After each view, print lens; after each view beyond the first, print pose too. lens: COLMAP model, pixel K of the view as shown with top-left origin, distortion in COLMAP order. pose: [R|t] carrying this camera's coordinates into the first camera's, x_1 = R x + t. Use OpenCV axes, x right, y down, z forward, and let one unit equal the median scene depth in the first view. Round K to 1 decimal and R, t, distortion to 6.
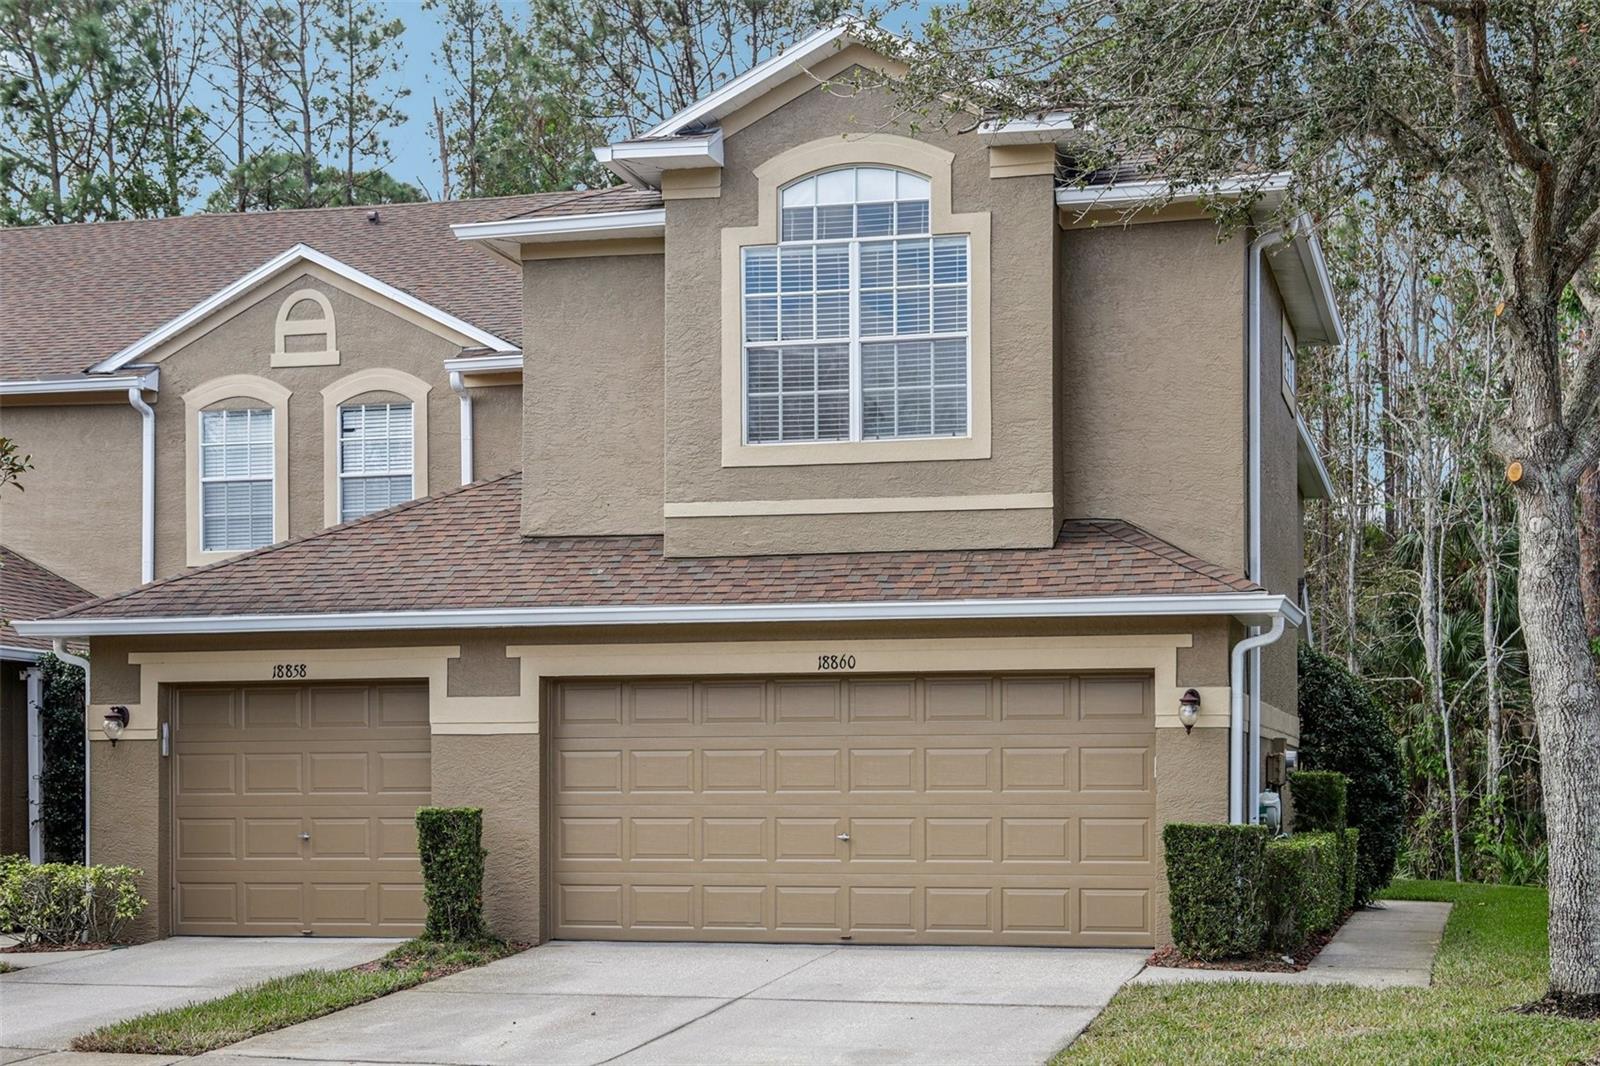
lens RADIAL K [[2606.5, 0, 800.0], [0, 2606.5, 533.0], [0, 0, 1]] dist [0.046442, -0.256995]
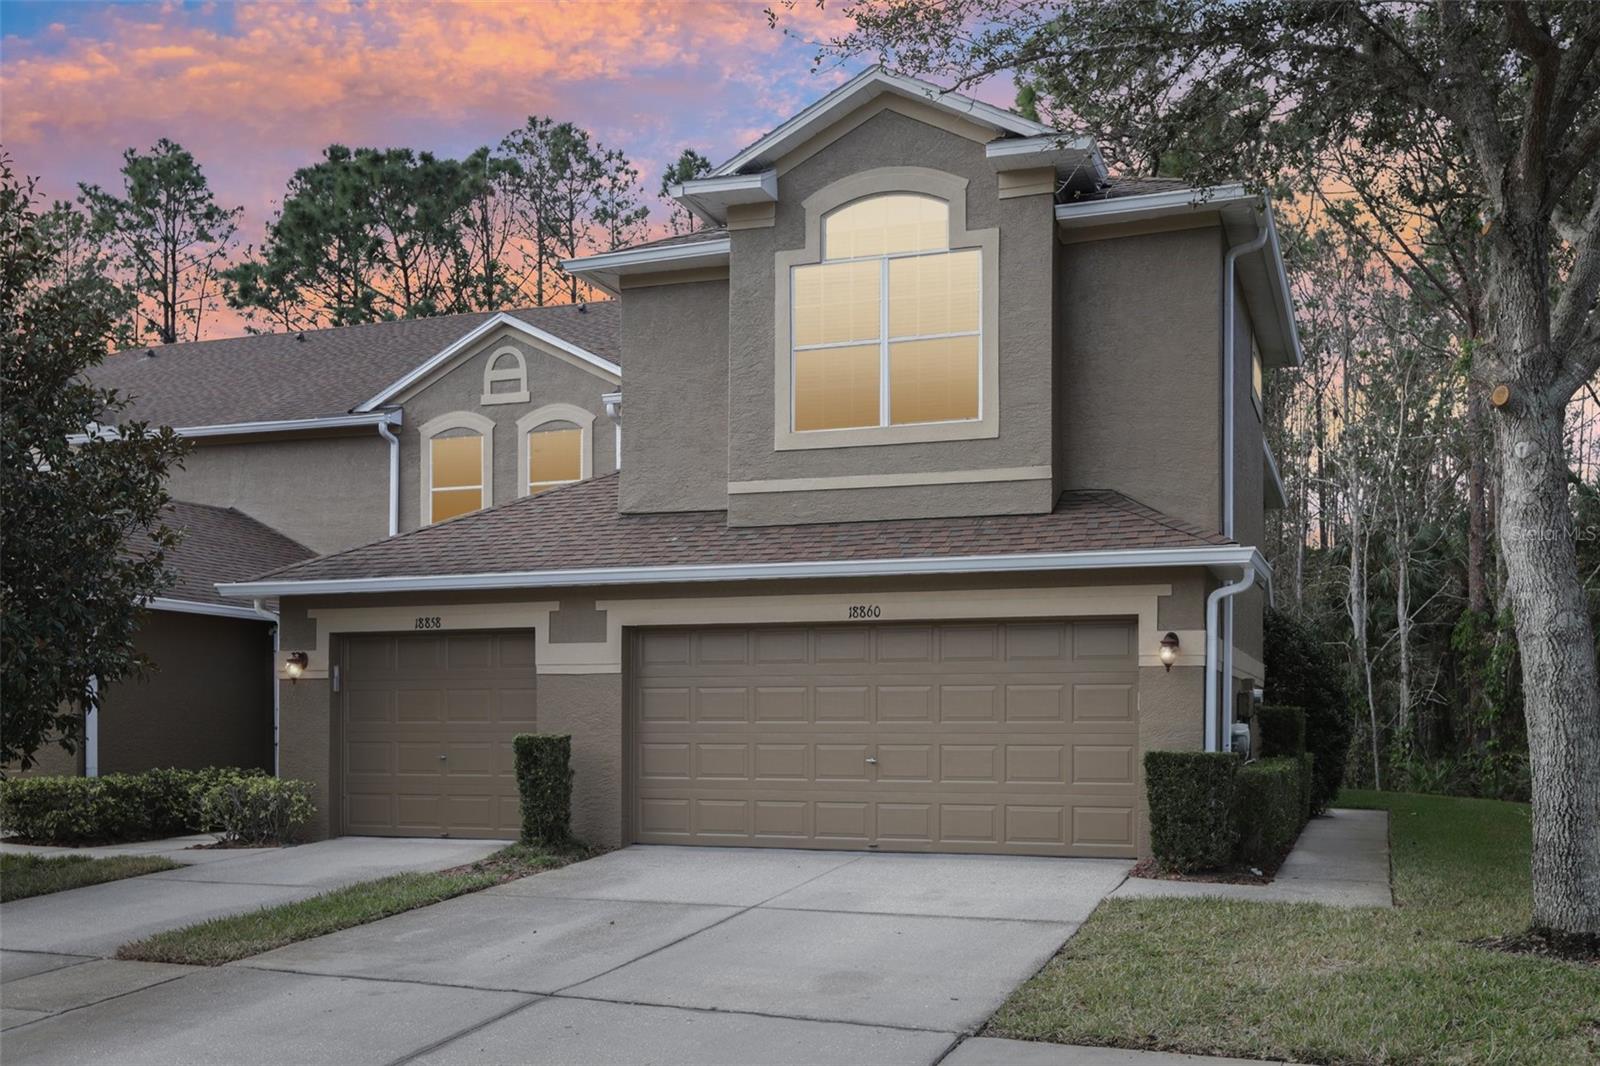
lens RADIAL K [[1632.7, 0, 802.6], [0, 1632.7, 618.6], [0, 0, 1]] dist [0.006039, 0.043453]
pose [[0.996567, -0.002638, -0.082754, 0.046012], [0.005528, 0.999382, 0.034717, 0.026398], [0.082611, -0.035056, 0.995965, 0.261275]]
